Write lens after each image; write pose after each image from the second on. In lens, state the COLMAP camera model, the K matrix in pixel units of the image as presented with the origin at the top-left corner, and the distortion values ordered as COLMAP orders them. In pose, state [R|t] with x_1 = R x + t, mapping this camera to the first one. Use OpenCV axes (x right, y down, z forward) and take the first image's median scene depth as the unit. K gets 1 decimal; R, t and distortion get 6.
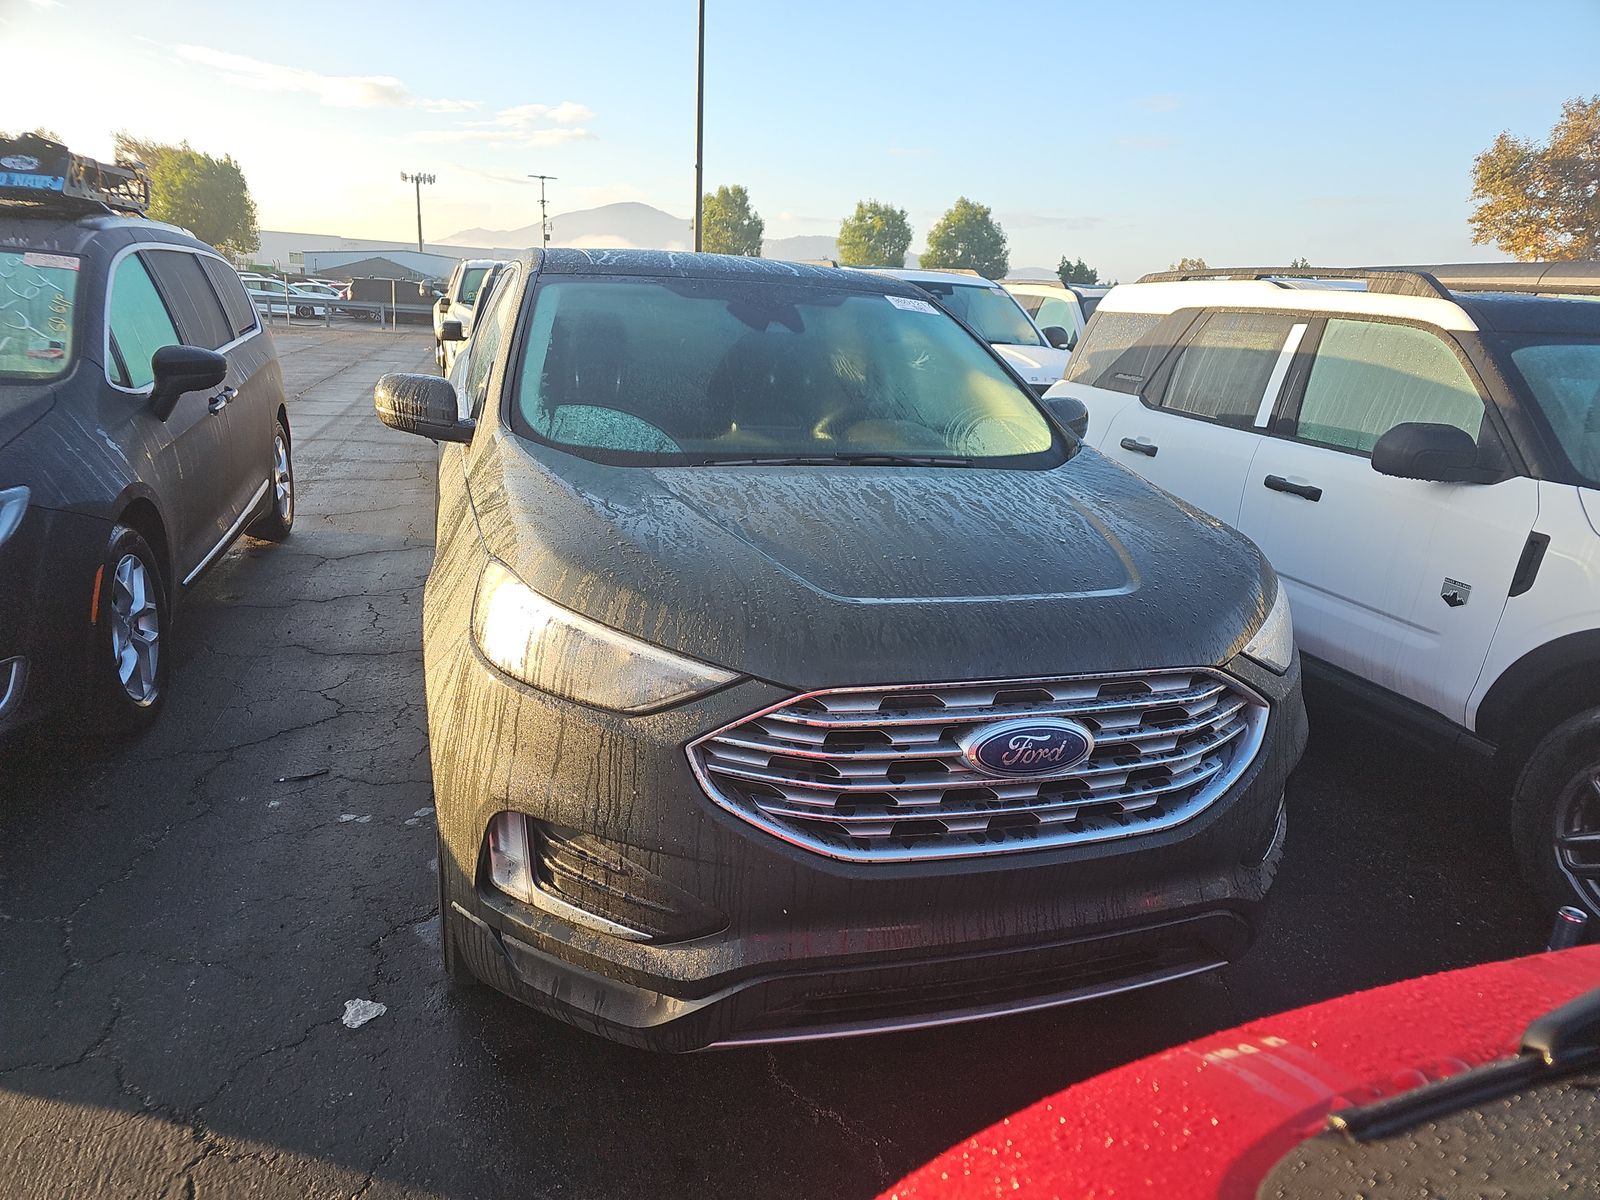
lens RADIAL K [[1068.9, 0, 796.7], [0, 1068.9, 599.2], [0, 0, 1]] dist [0.033249, -0.018876]
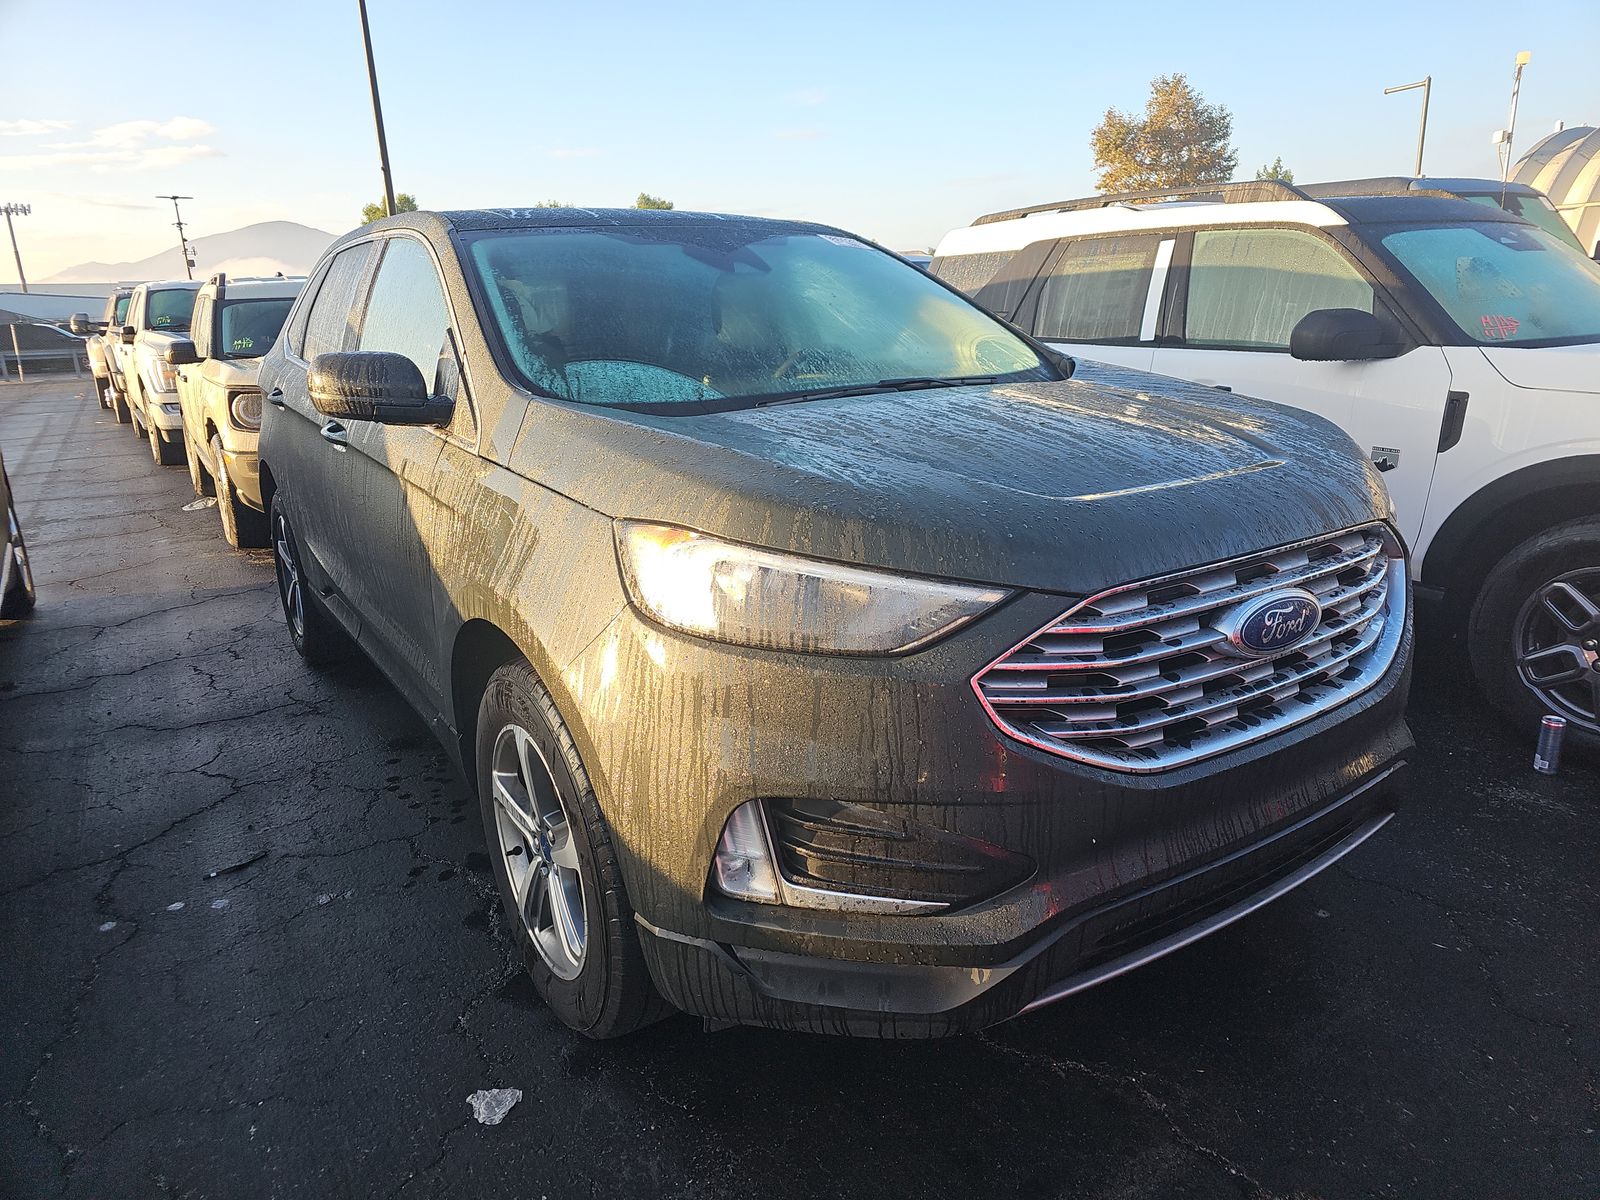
lens RADIAL K [[1068.9, 0, 797.3], [0, 1068.9, 584.0], [0, 0, 1]] dist [0.033249, -0.018876]
pose [[0.953451, -0.154654, 0.258868, -0.294670], [0.158531, 0.987336, 0.005962, 0.020627], [-0.256512, 0.035354, 0.965894, 0.116885]]
